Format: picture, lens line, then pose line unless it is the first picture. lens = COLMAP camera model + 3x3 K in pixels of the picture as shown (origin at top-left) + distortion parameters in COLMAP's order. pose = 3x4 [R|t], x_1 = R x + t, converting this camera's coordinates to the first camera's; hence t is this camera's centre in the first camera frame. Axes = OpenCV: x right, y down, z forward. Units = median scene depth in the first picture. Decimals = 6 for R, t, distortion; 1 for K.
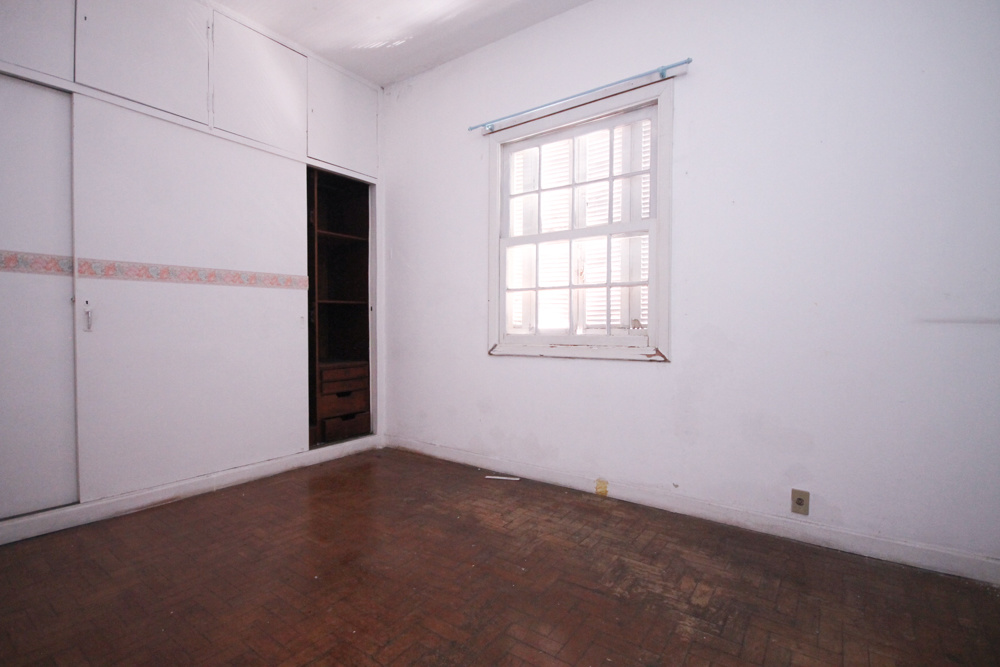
lens RADIAL K [[471.9, 0, 499.5], [0, 471.9, 334.6], [0, 0, 1]] dist [0.000652, -0.000835]
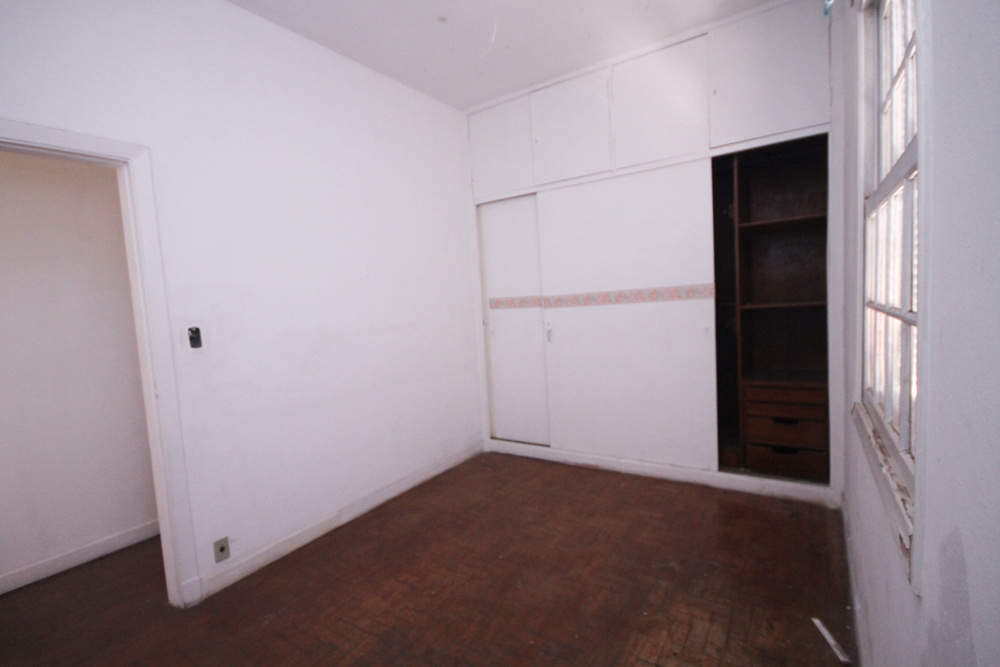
lens RADIAL K [[471.9, 0, 498.6], [0, 471.9, 333.9], [0, 0, 1]] dist [0.000652, -0.000835]
pose [[0.024975, 0.069976, -0.997236, 0.590132], [0.043853, 0.996510, 0.071023, -0.130500], [0.998726, -0.045506, 0.021819, 0.674267]]
